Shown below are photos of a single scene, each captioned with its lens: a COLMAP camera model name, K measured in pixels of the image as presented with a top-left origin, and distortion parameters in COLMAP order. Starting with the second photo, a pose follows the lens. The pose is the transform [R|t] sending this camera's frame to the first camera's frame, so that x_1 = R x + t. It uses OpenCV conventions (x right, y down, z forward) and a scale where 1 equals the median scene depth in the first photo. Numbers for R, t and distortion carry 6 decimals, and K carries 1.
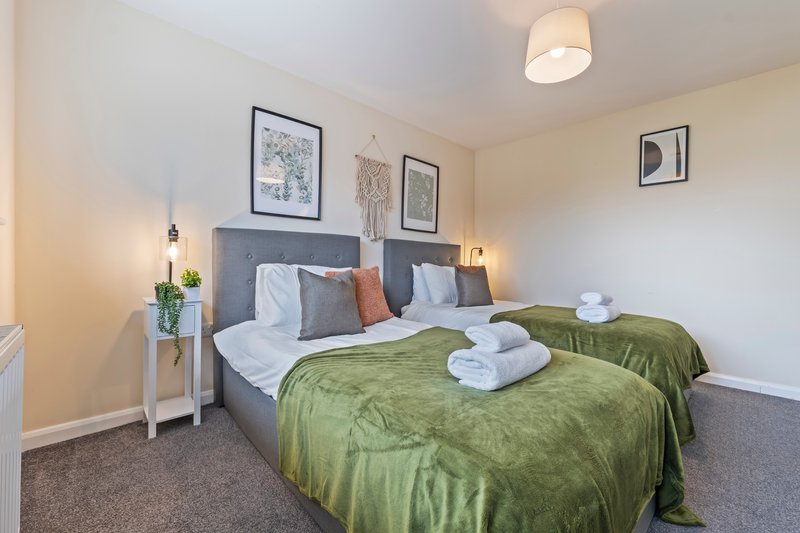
lens RADIAL K [[326.4, 0, 398.9], [0, 326.4, 270.1], [0, 0, 1]] dist [-0.012215, 0.000495]
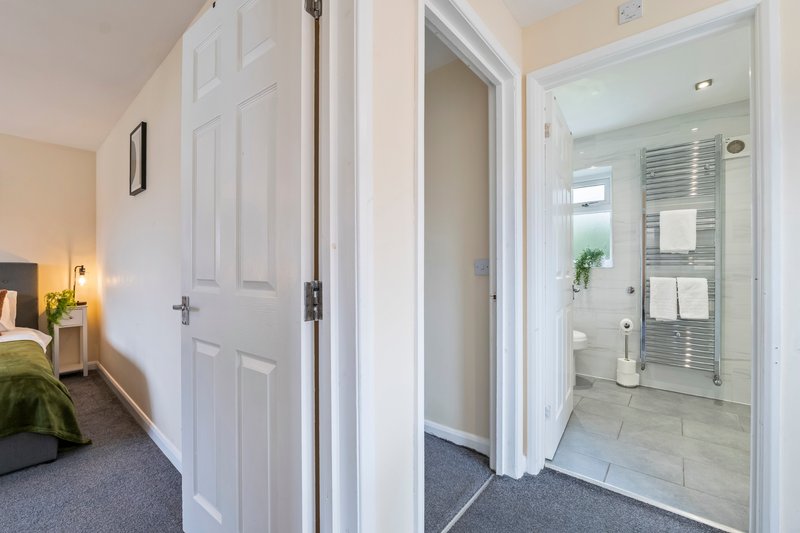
lens RADIAL K [[326.4, 0, 398.9], [0, 326.4, 270.1], [0, 0, 1]] dist [-0.012215, 0.000495]
pose [[0.991464, -0.023222, 0.128295, 1.149827], [0.029841, 0.998307, -0.049918, 0.009084], [-0.126918, 0.053320, 0.990479, 0.094759]]
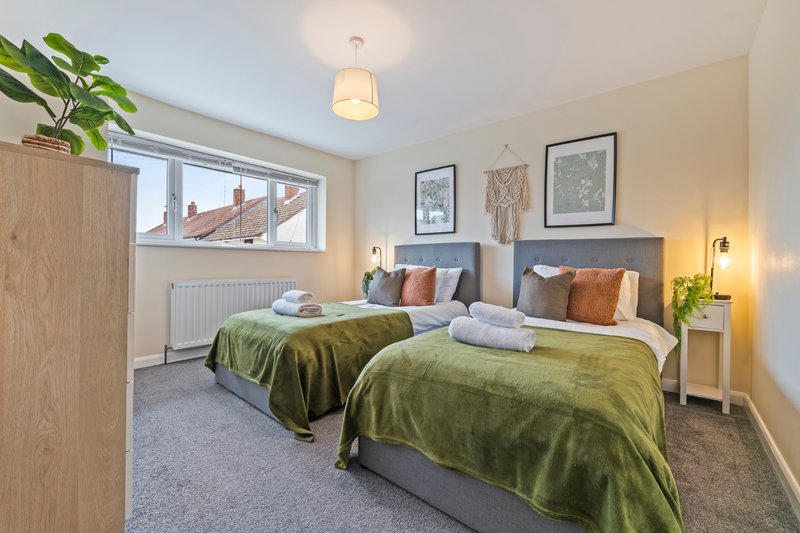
lens RADIAL K [[326.4, 0, 398.9], [0, 326.4, 270.1], [0, 0, 1]] dist [-0.012215, 0.000495]
pose [[0.120565, -0.011651, -0.992637, 0.852209], [-0.058472, 0.998112, -0.018818, 0.030042], [0.990982, 0.060310, 0.119656, 0.508441]]
